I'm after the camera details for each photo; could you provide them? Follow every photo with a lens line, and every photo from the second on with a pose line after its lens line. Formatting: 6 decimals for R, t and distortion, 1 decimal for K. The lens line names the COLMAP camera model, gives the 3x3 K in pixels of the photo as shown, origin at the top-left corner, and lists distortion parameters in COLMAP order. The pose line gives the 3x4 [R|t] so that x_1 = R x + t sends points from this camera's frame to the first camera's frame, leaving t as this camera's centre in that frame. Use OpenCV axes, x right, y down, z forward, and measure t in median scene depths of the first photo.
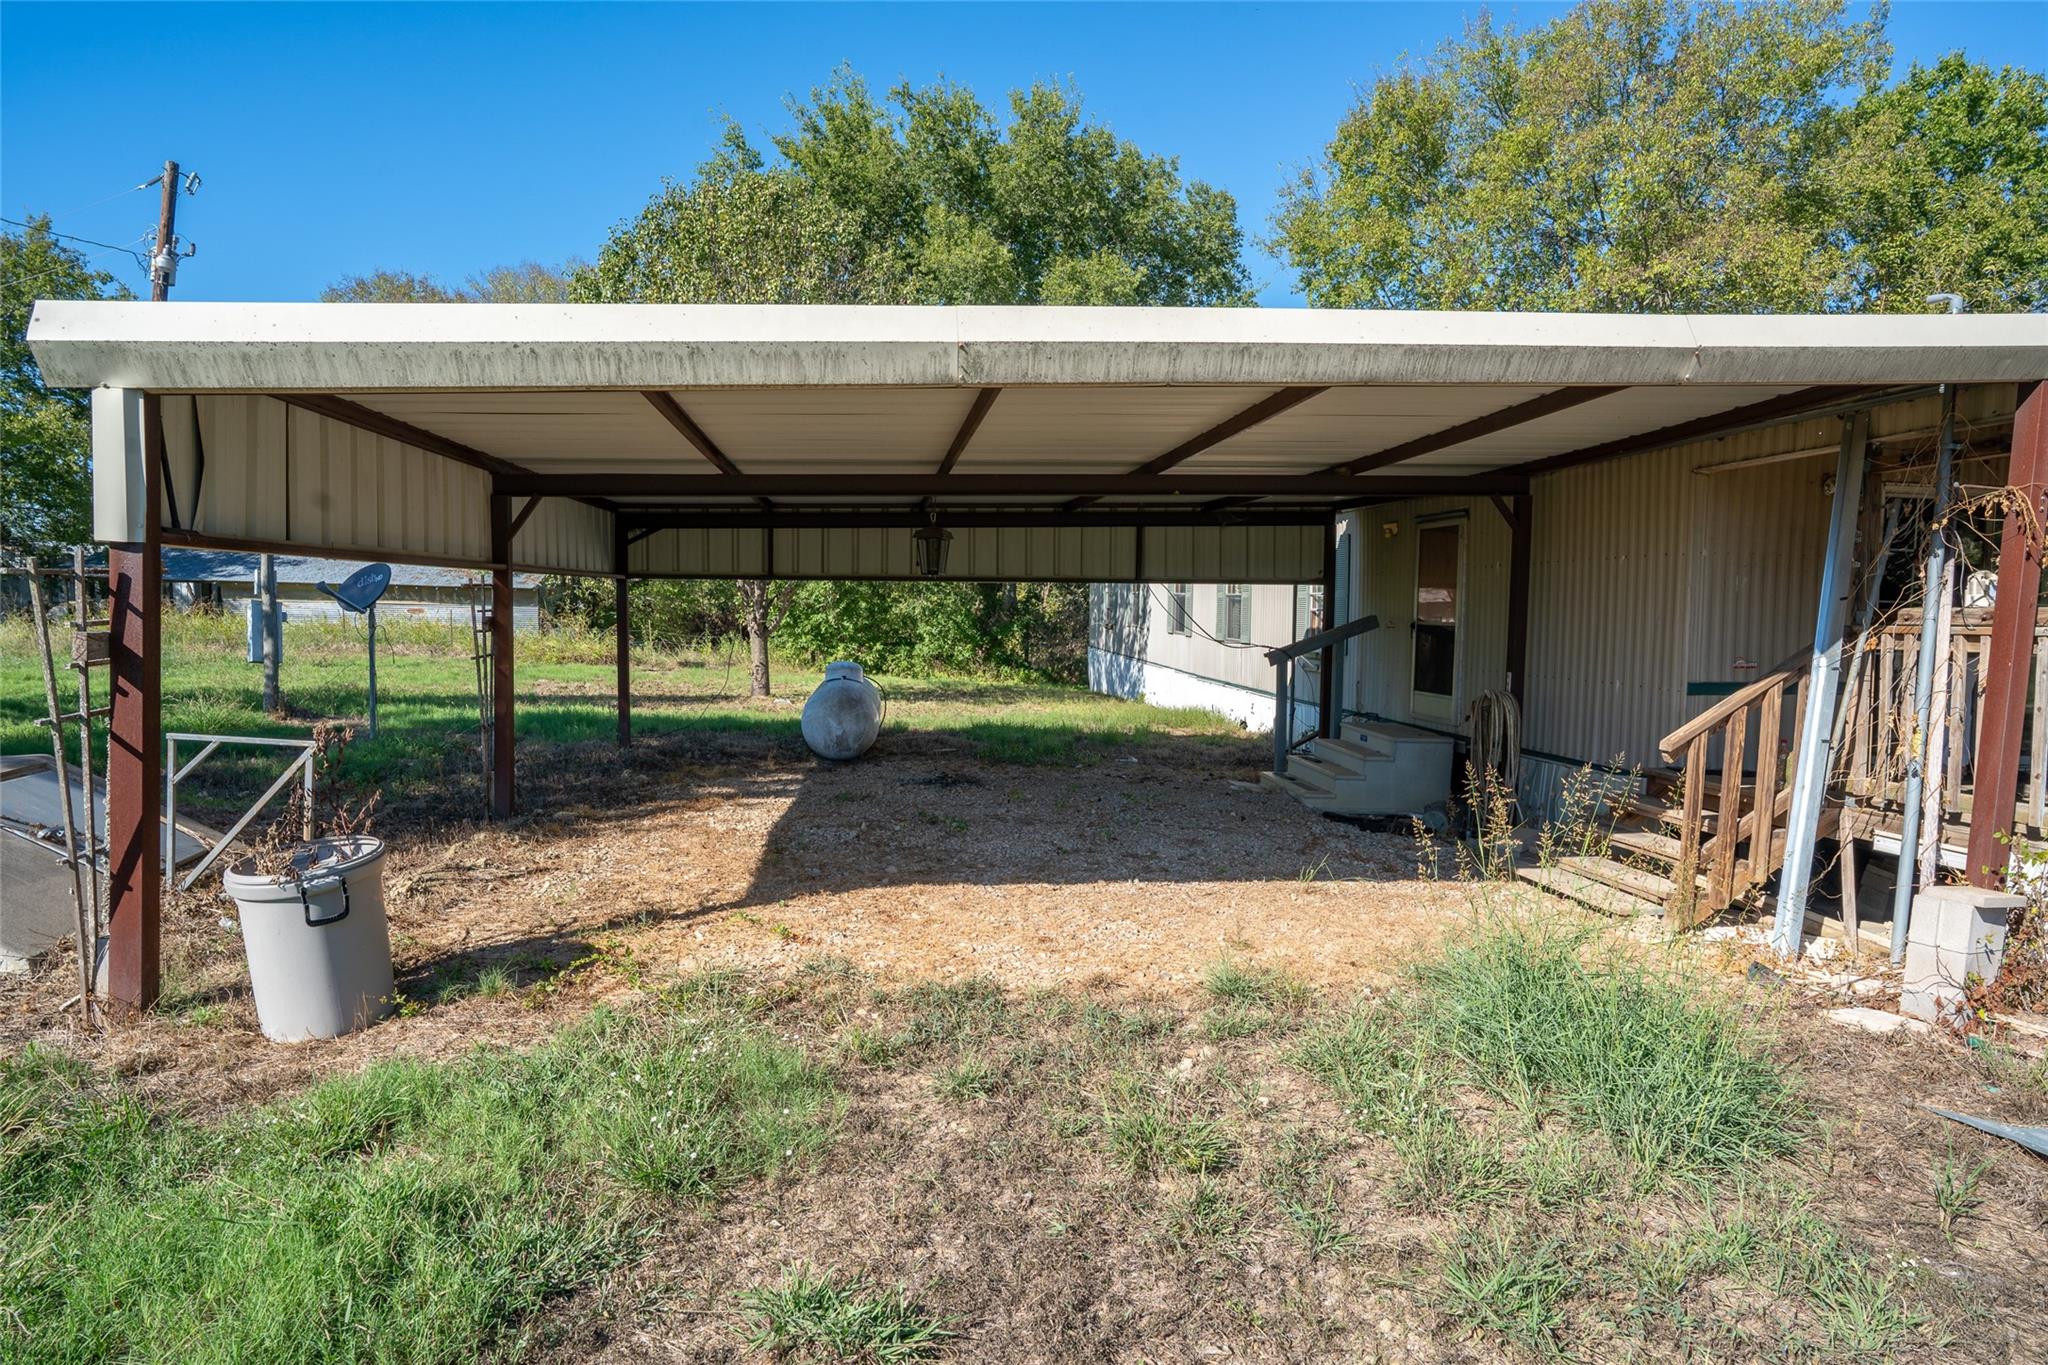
lens RADIAL K [[1133.3, 0, 1027.4], [0, 1133.3, 678.0], [0, 0, 1]] dist [-0.000819, 0.010847]
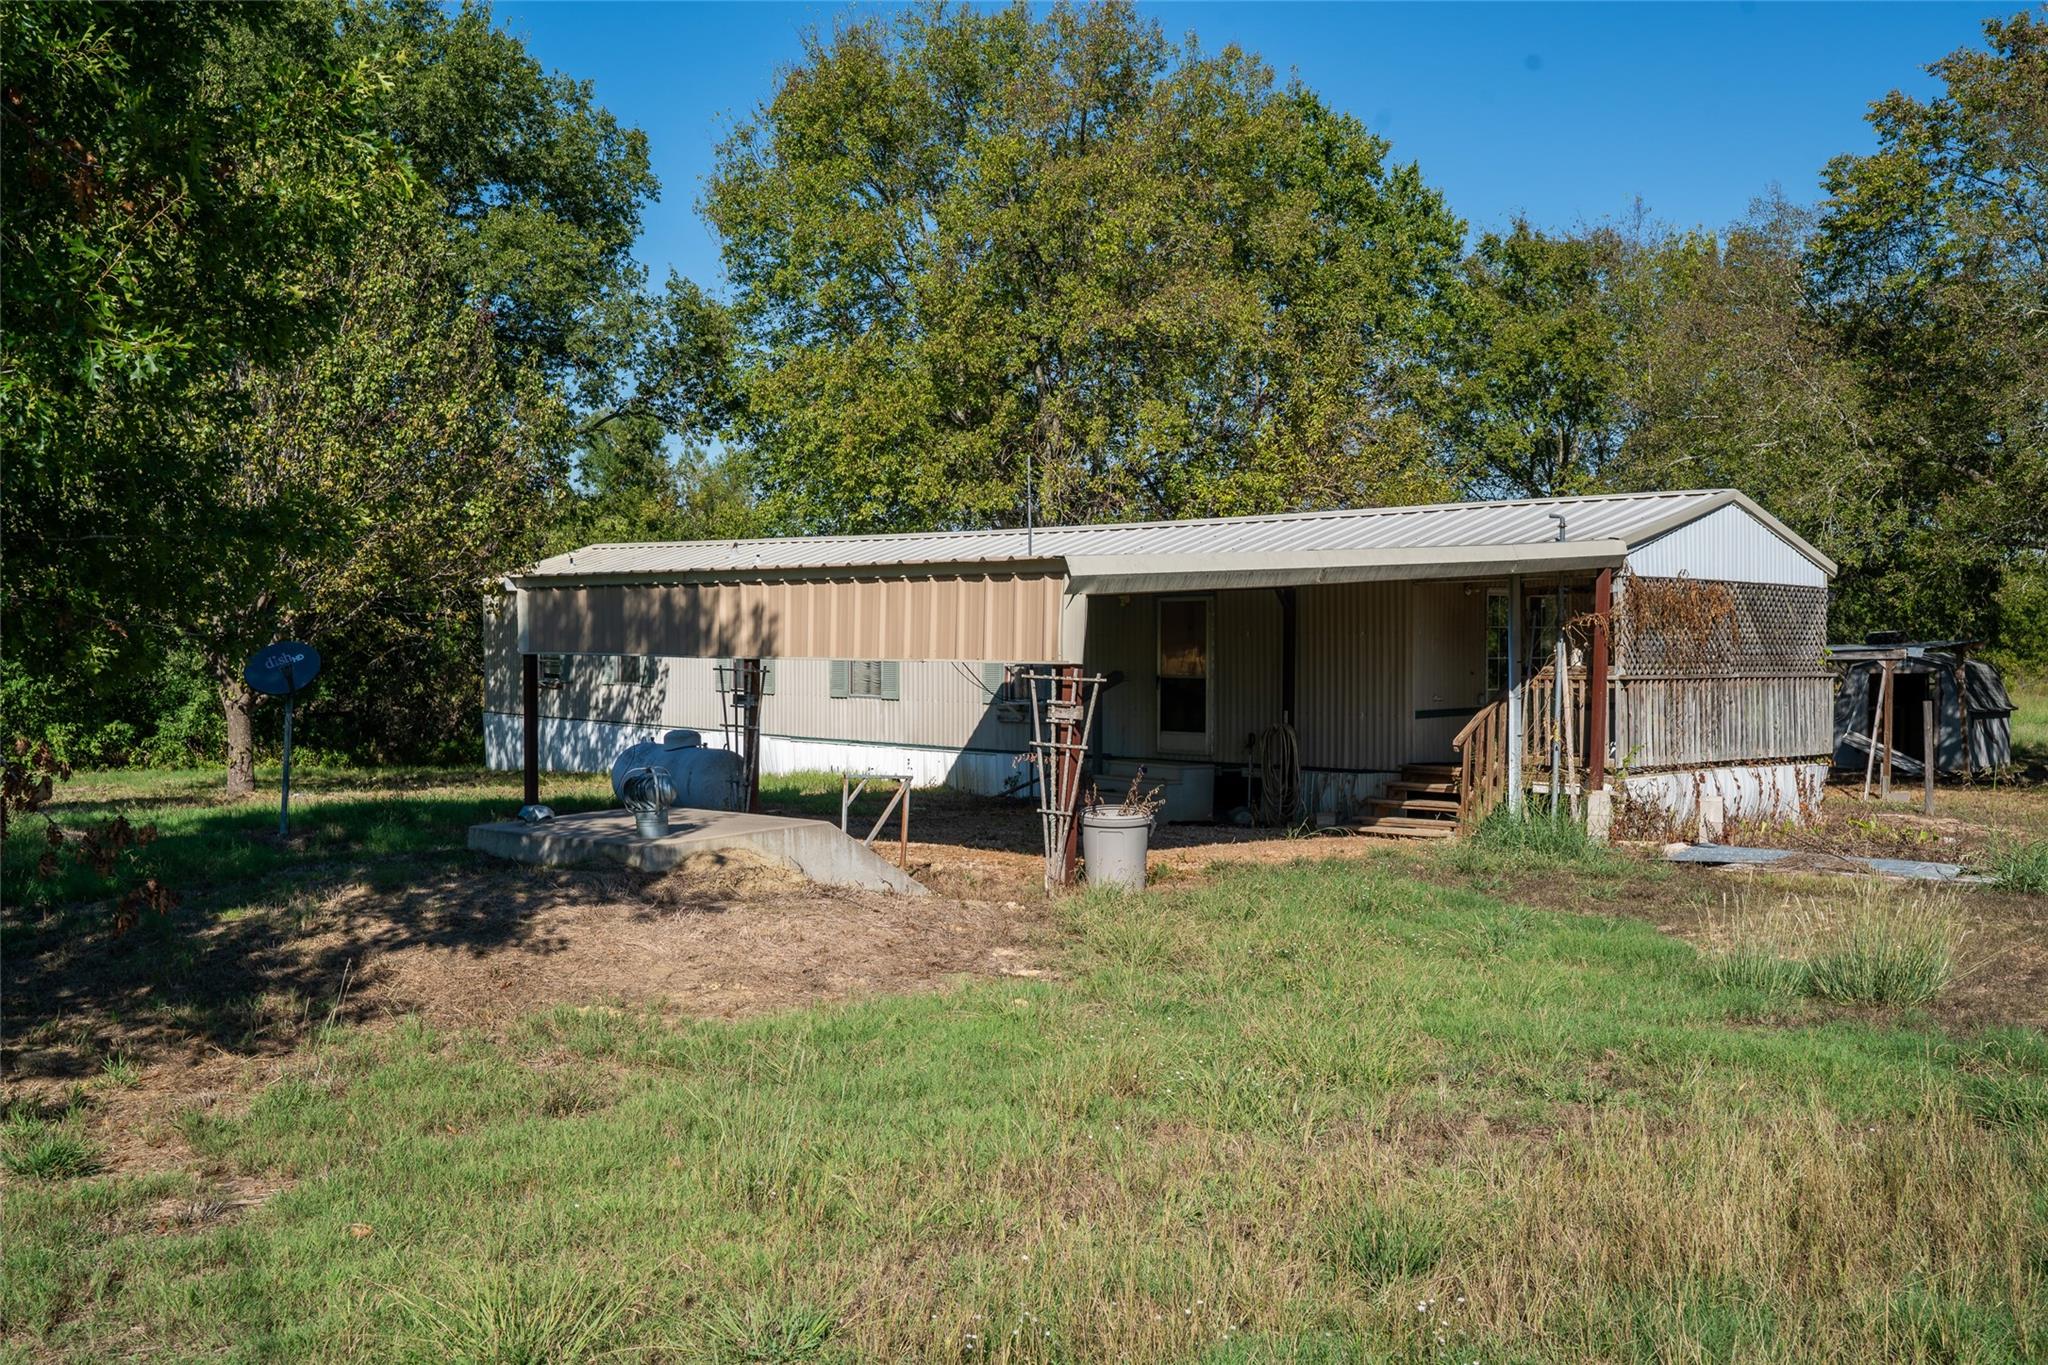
lens RADIAL K [[1972.2, 0, 1019.8], [0, 1972.2, 675.5], [0, 0, 1]] dist [0.112842, 0.000000]
pose [[0.824873, -0.024431, 0.564790, -1.898892], [0.048372, 0.998452, -0.027457, 0.004216], [-0.563245, 0.049969, 0.824778, -1.312443]]
